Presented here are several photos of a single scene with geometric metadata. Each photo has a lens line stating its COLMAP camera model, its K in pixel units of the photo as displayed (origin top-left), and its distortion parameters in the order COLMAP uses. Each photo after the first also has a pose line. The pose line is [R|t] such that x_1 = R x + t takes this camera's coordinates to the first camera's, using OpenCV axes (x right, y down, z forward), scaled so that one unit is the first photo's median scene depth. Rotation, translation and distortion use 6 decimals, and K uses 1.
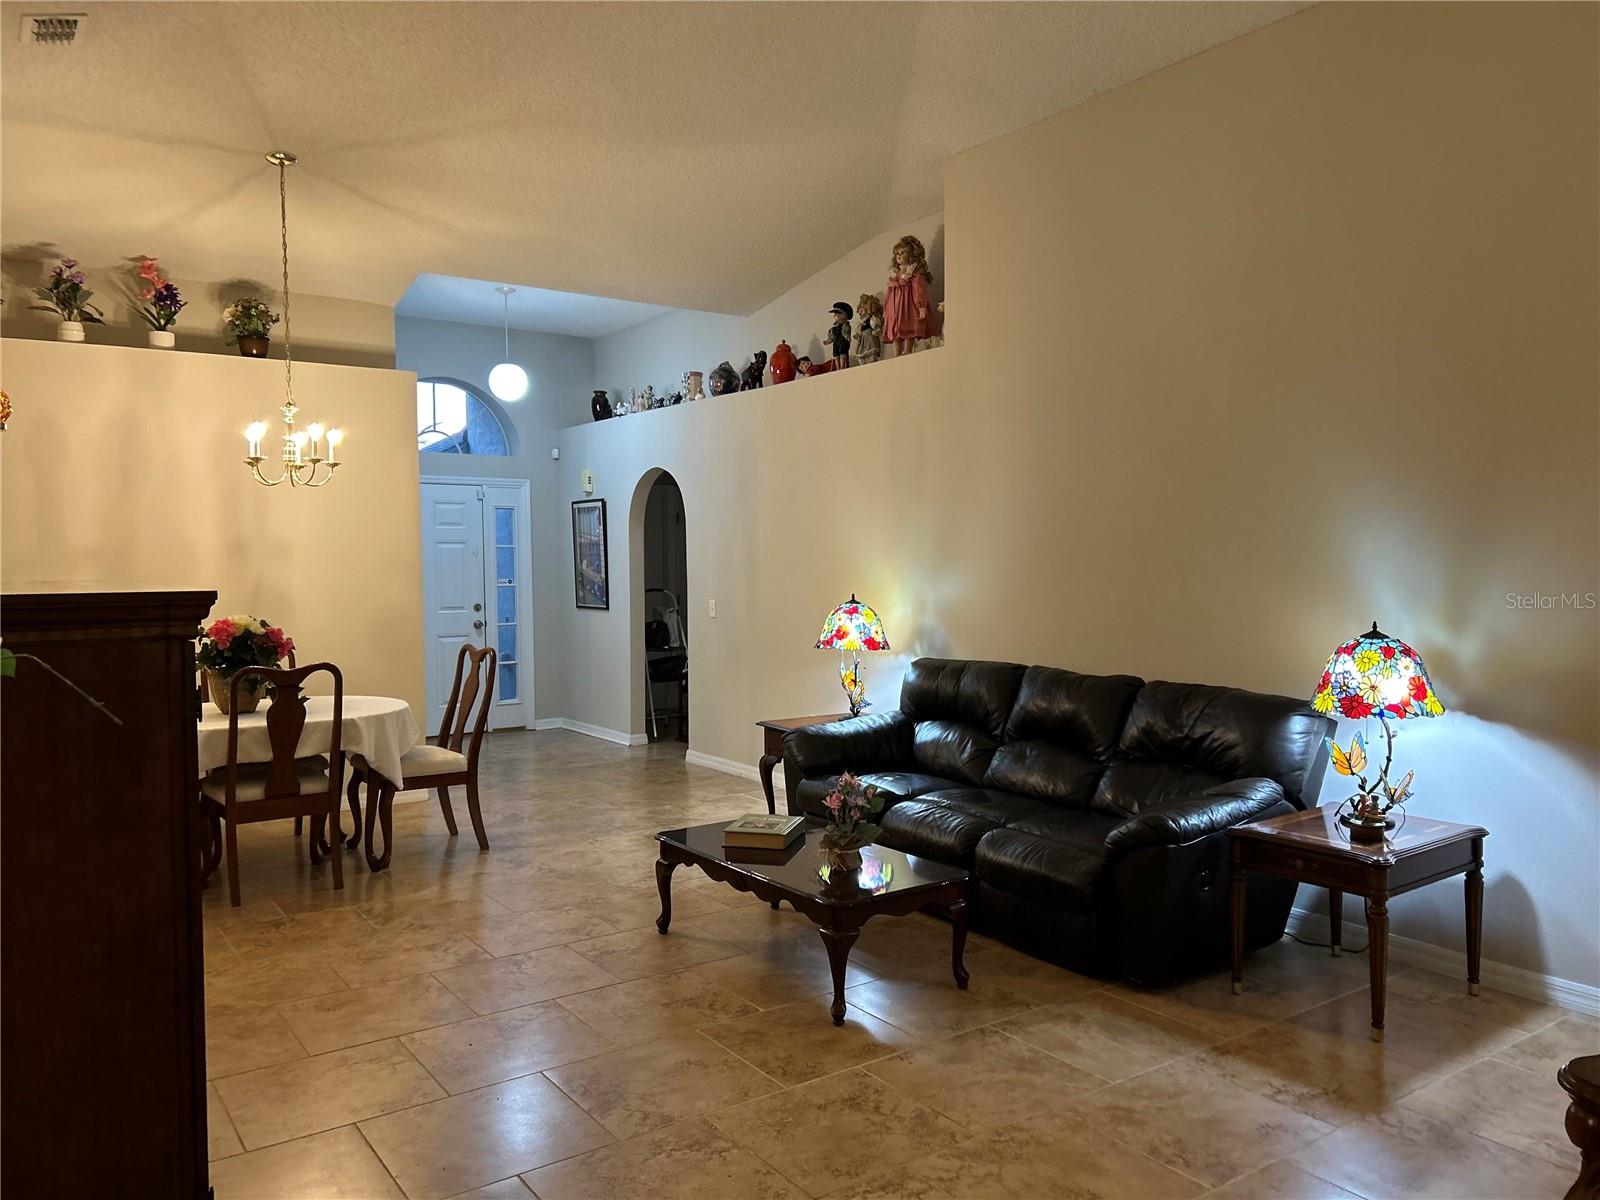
lens RADIAL K [[1200.9, 0, 818.6], [0, 1200.9, 609.8], [0, 0, 1]] dist [0.049510, -0.050718]
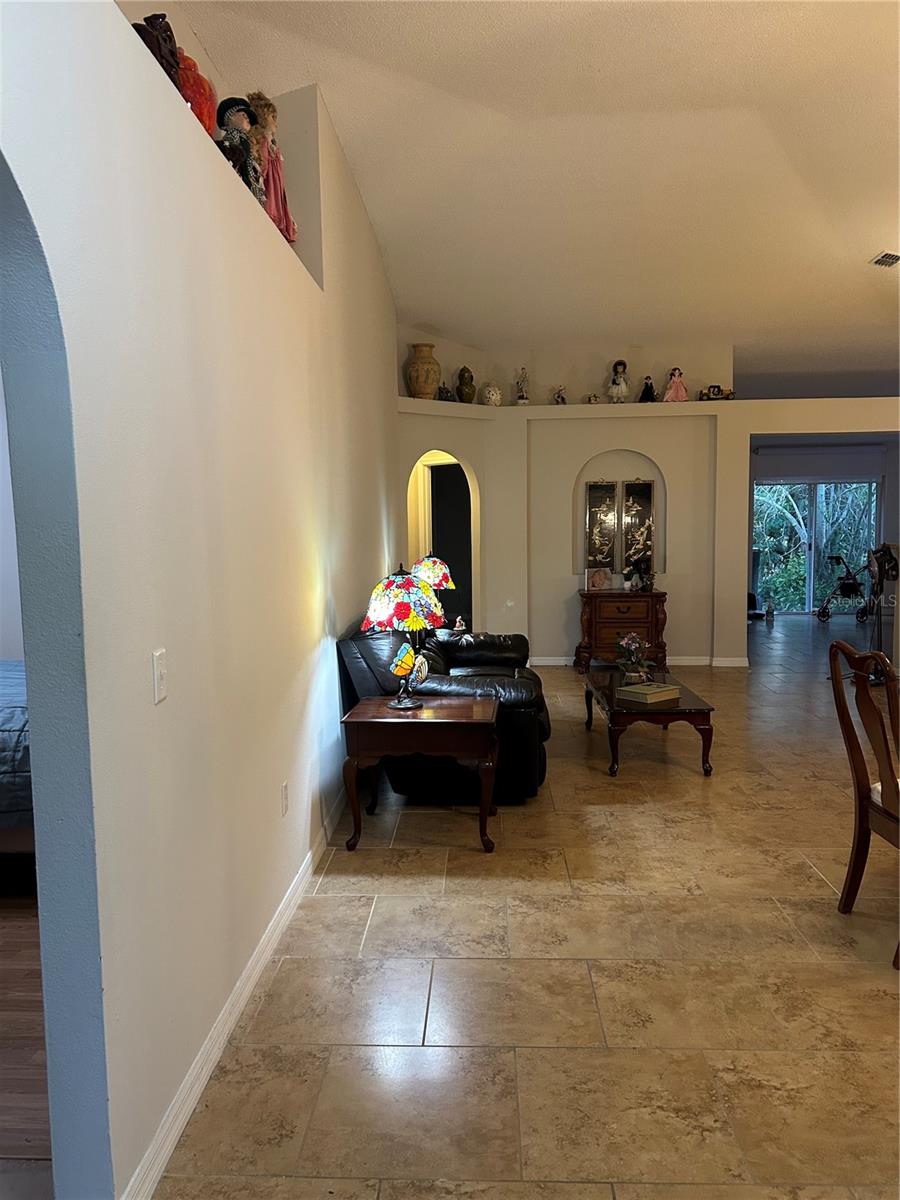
lens RADIAL K [[900.6, 0, 445.6], [0, 900.6, 604.8], [0, 0, 1]] dist [0.049510, -0.050718]
pose [[-0.788467, -0.038225, 0.613888, -0.449870], [0.047428, 0.991317, 0.122642, -0.069275], [-0.613246, 0.125815, -0.779808, 1.676568]]
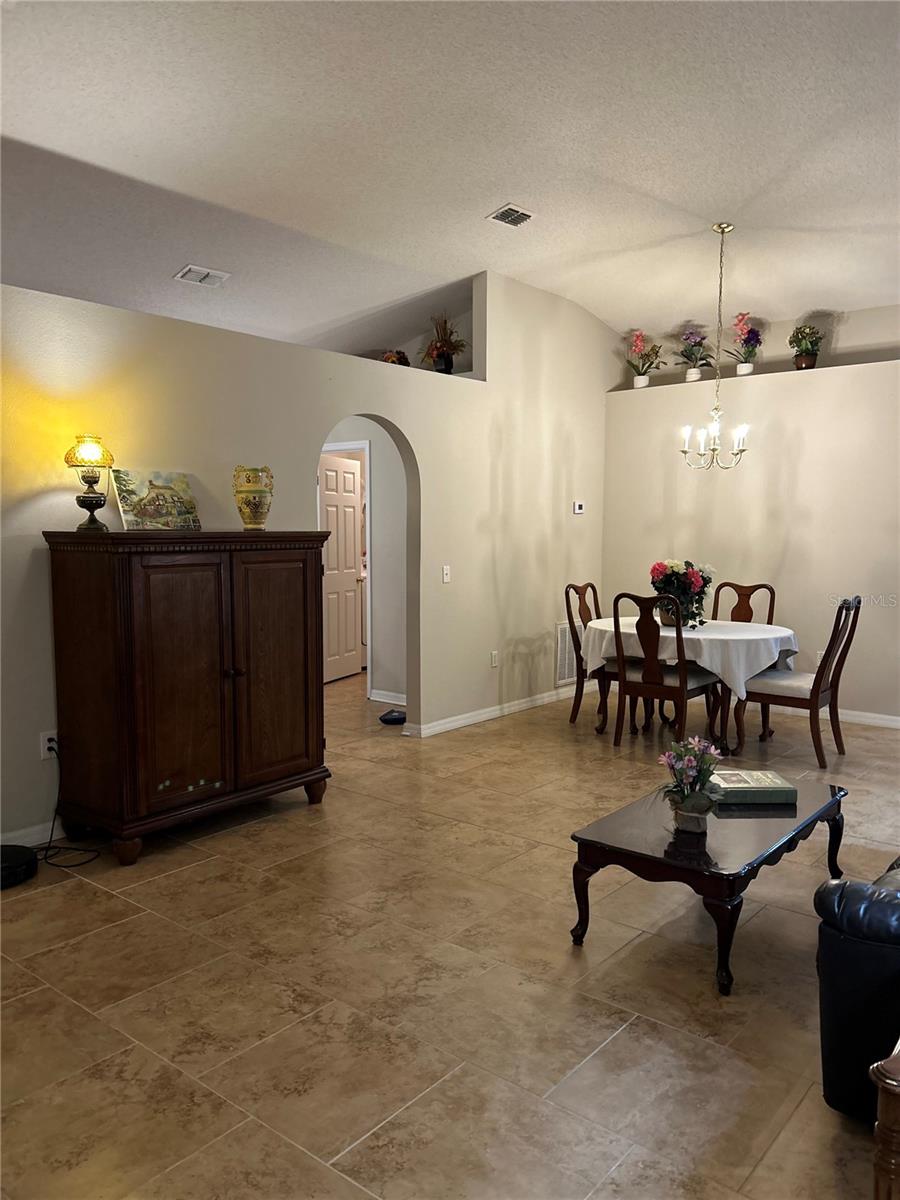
lens RADIAL K [[900.6, 0, 451.4], [0, 900.6, 609.2], [0, 0, 1]] dist [0.049510, -0.050718]
pose [[0.261448, 0.098500, -0.960178, 0.504655], [-0.047407, 0.994889, 0.089152, -0.020330], [0.964053, 0.022211, 0.264782, 0.442267]]
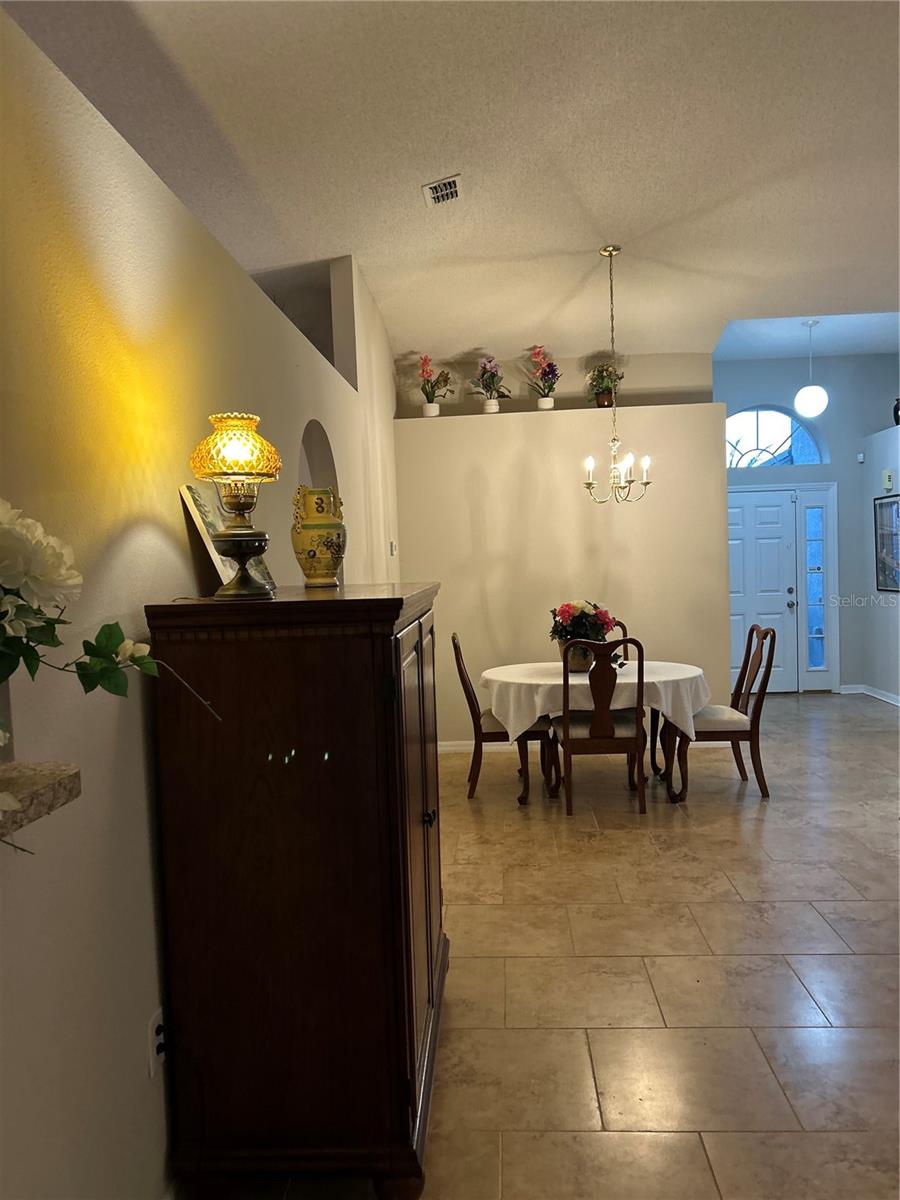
lens RADIAL K [[900.6, 0, 457.6], [0, 900.6, 611.6], [0, 0, 1]] dist [0.049510, -0.050718]
pose [[0.784475, 0.015217, -0.619973, 0.040343], [0.001634, 0.999645, 0.026604, -0.009675], [0.620158, -0.021884, 0.784172, 0.122545]]
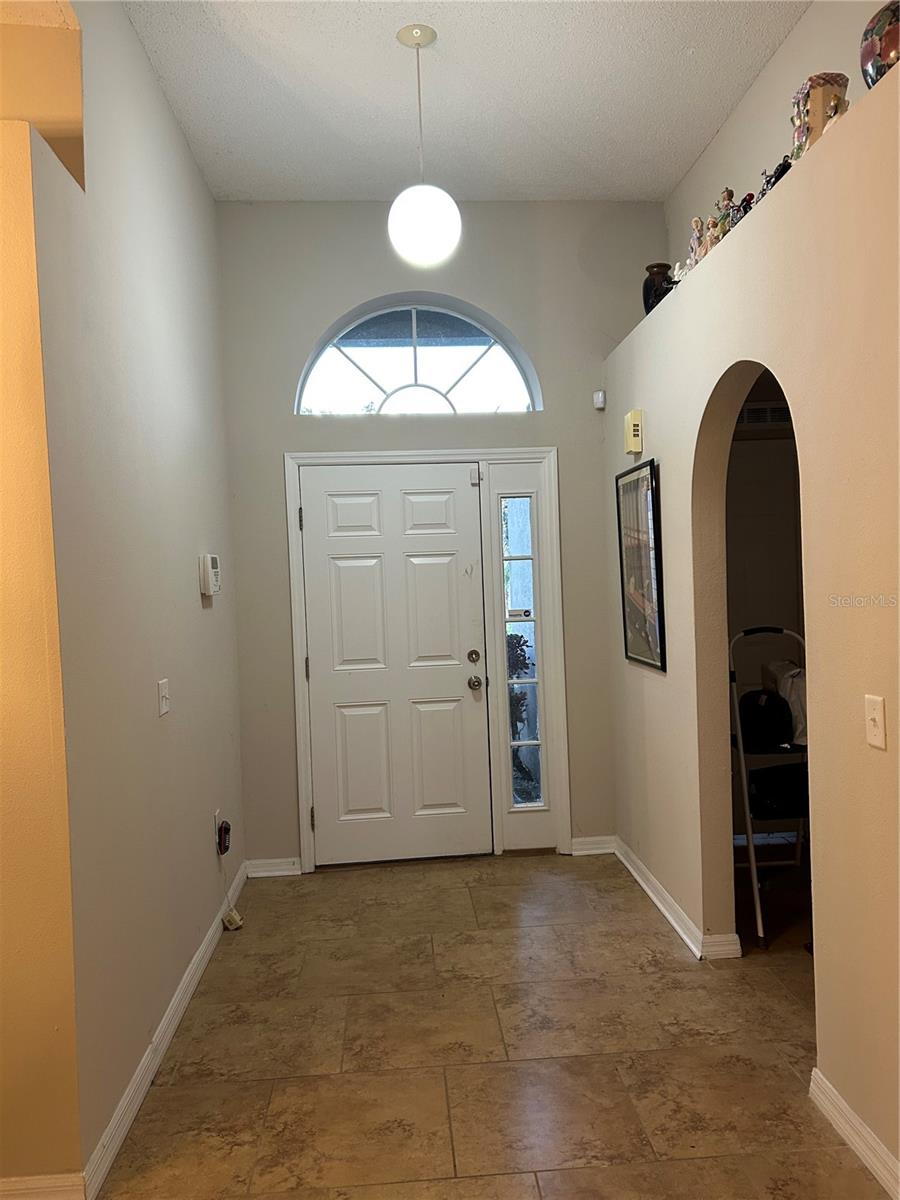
lens RADIAL K [[900.6, 0, 455.7], [0, 900.6, 591.7], [0, 0, 1]] dist [0.049510, -0.050718]
pose [[0.853197, -0.013819, -0.521405, -0.080555], [0.007636, 0.999873, -0.014005, -0.050509], [0.521533, 0.007967, 0.853194, 1.047172]]
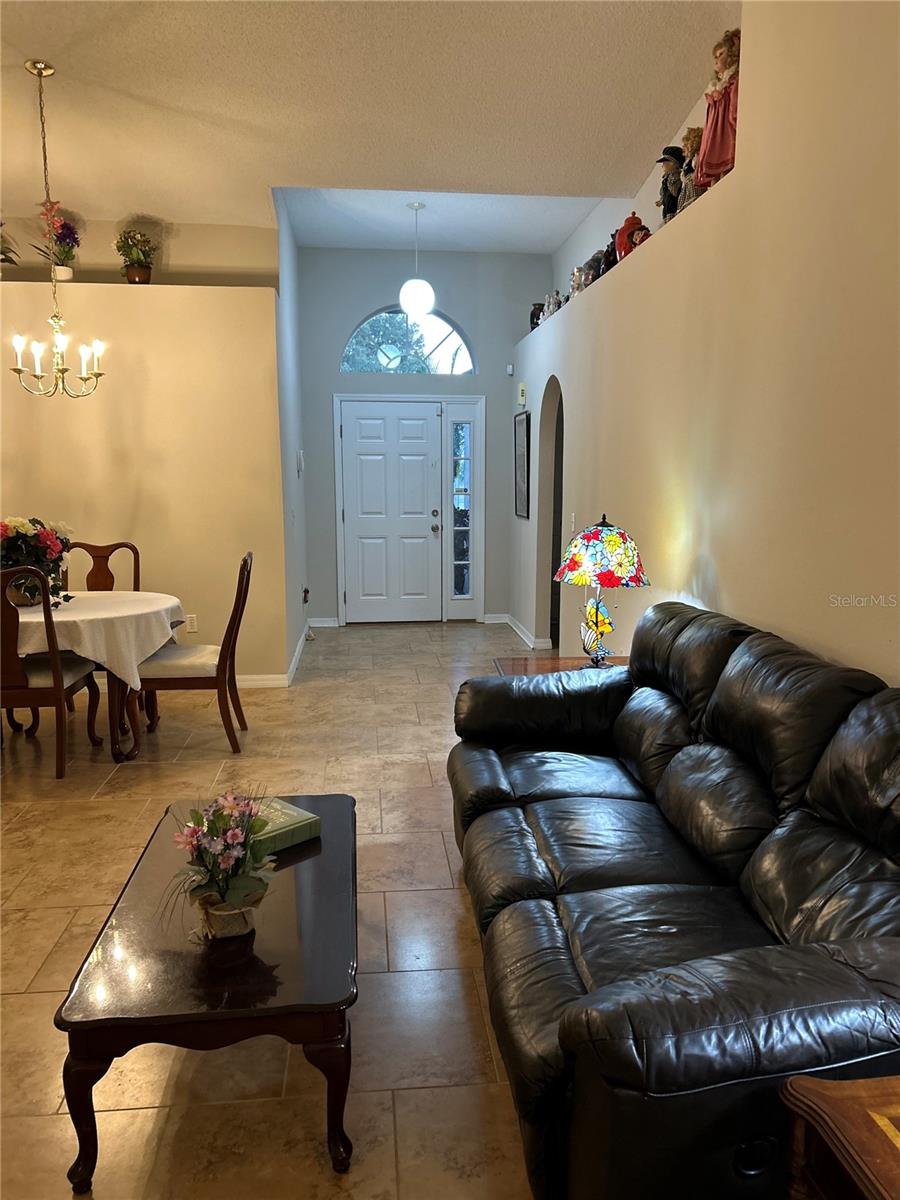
lens RADIAL K [[900.6, 0, 449.4], [0, 900.6, 610.7], [0, 0, 1]] dist [0.049510, -0.050718]
pose [[0.866880, 0.083403, -0.491491, 0.270171], [-0.027910, 0.992479, 0.119191, -0.020351], [0.497736, -0.089606, 0.862688, 0.470065]]
